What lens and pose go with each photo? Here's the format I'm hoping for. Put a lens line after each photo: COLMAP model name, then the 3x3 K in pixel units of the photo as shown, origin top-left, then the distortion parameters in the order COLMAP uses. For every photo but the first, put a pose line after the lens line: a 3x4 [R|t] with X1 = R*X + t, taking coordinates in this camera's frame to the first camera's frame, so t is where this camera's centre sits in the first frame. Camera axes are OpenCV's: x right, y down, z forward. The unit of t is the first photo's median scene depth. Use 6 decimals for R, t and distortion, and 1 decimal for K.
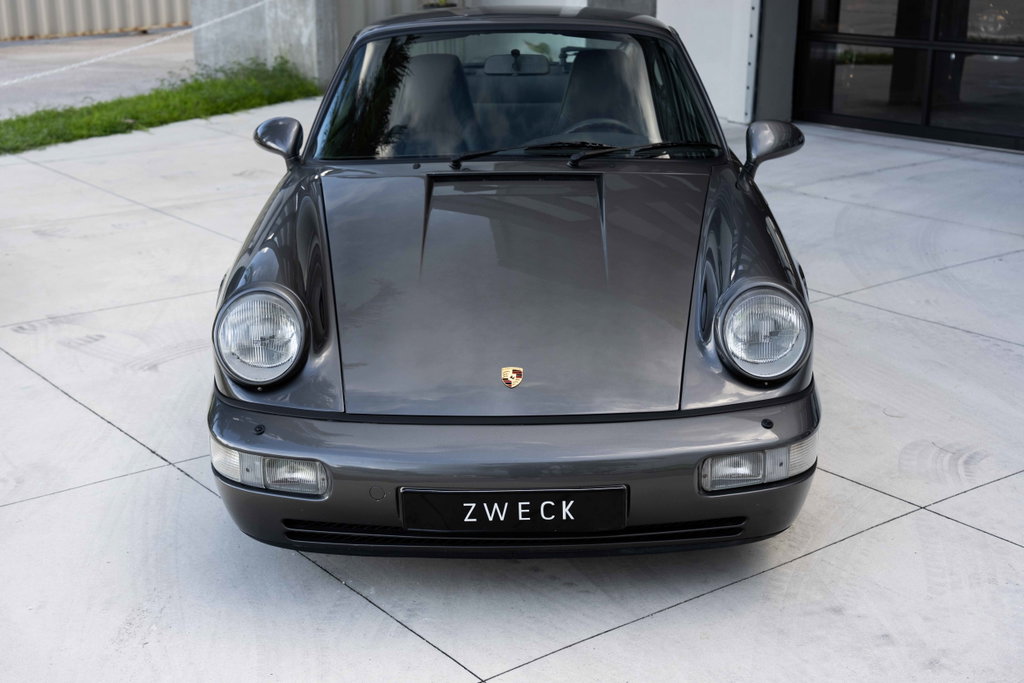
lens RADIAL K [[1495.4, 0, 496.6], [0, 1495.4, 352.9], [0, 0, 1]] dist [0.189238, 0.000000]
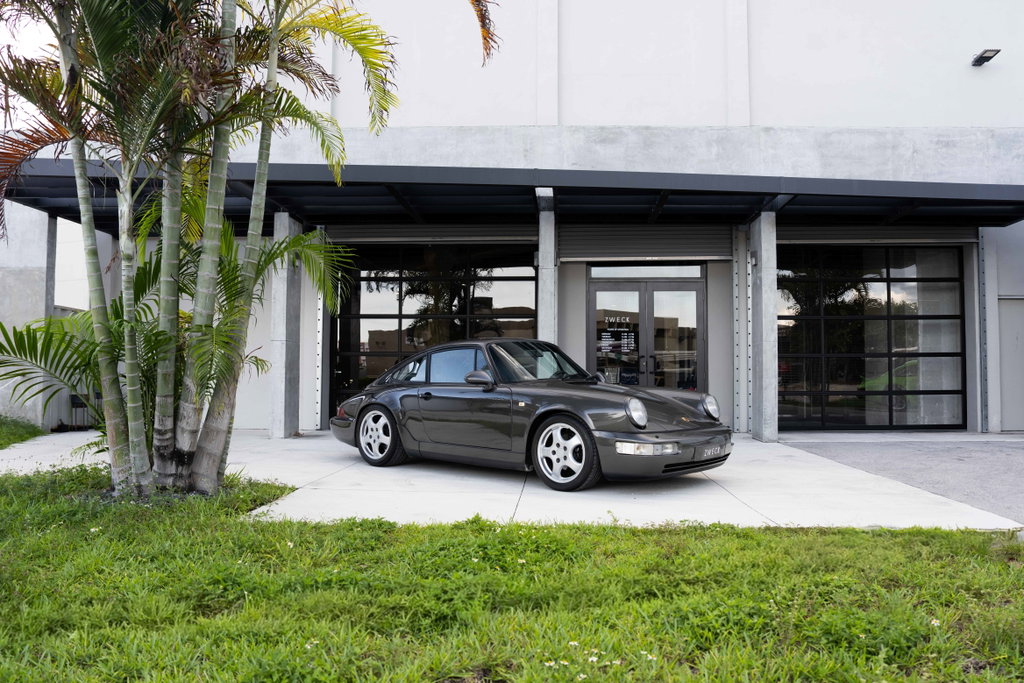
lens RADIAL K [[805.2, 0, 539.8], [0, 805.2, 358.4], [0, 0, 1]] dist [-0.045413, 0.017466]
pose [[0.598942, 0.028777, 0.800275, -1.192757], [0.227929, 0.951892, -0.204816, 0.129203], [-0.767669, 0.305079, 0.563570, 0.145651]]
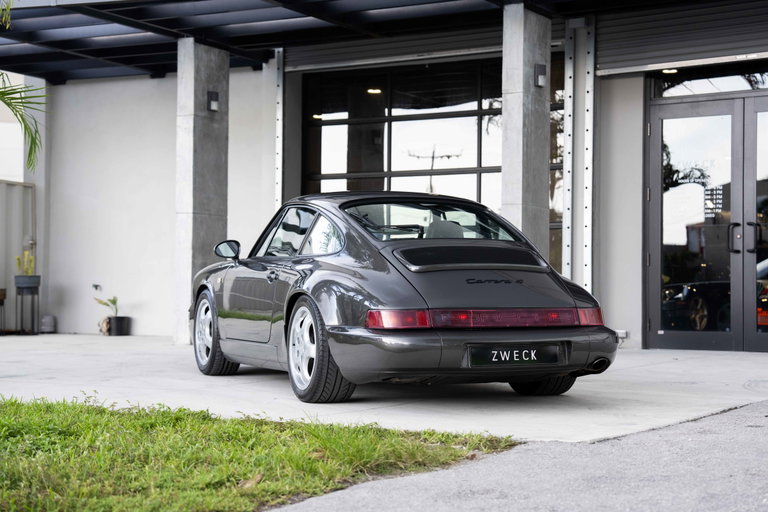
lens RADIAL K [[1507.5, 0, 392.9], [0, 1507.5, 271.2], [0, 0, 1]] dist [0.311722, 0.000000]
pose [[0.916302, 0.013140, 0.400272, -0.723400], [0.110001, 0.952764, -0.283092, 0.493492], [-0.385084, 0.303428, 0.871574, -0.875402]]
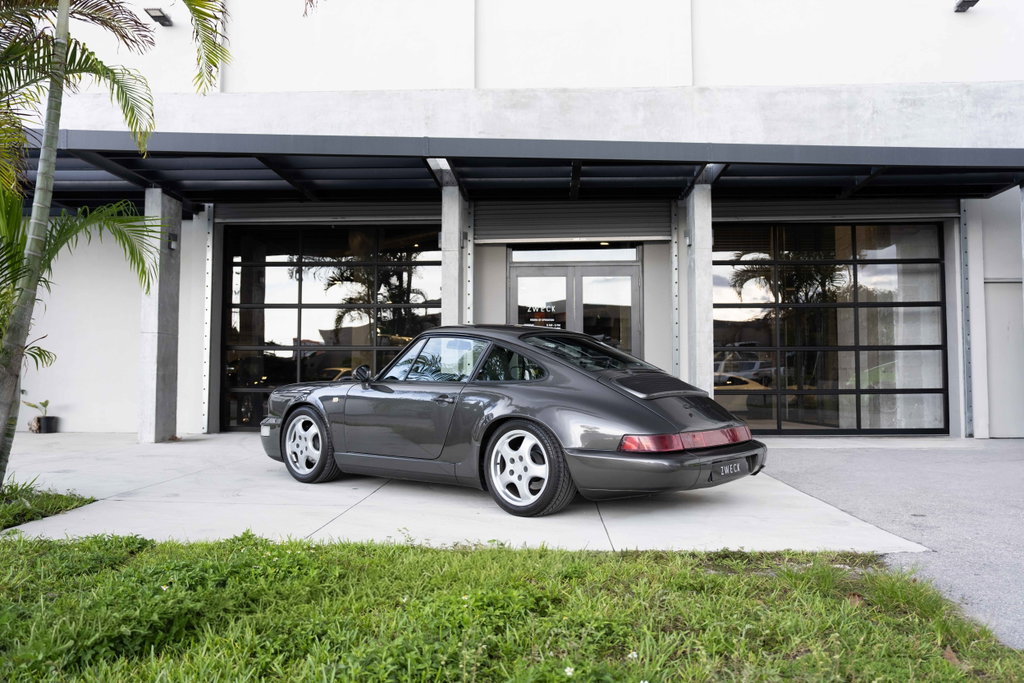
lens RADIAL K [[887.5, 0, 516.8], [0, 887.5, 346.1], [0, 0, 1]] dist [0.004997, 0.010788]
pose [[0.620408, 0.036311, 0.783438, -1.008567], [0.224153, 0.949049, -0.221496, 0.178298], [-0.751564, 0.313028, 0.580659, 0.003929]]
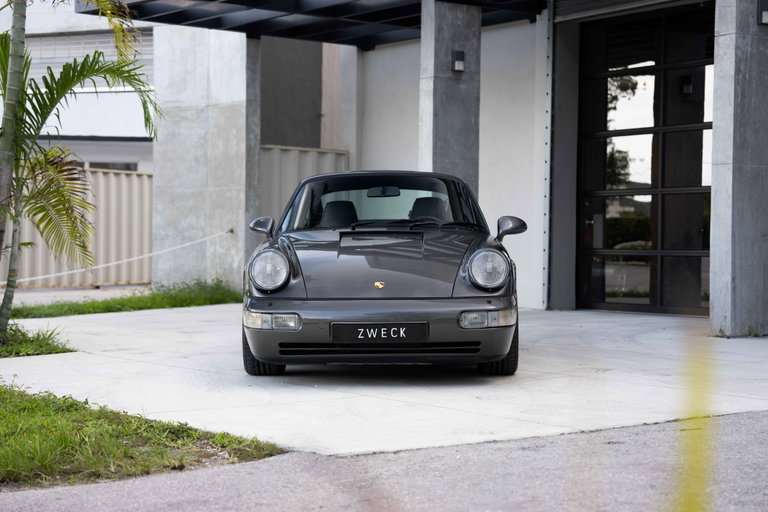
lens RADIAL K [[1560.9, 0, 367.2], [0, 1560.9, 270.0], [0, 0, 1]] dist [0.299796, 0.000000]
pose [[0.999978, 0.005983, -0.002745, -0.001340], [-0.006507, 0.961436, -0.274952, 0.477326], [0.000994, 0.274964, 0.961454, -0.961479]]
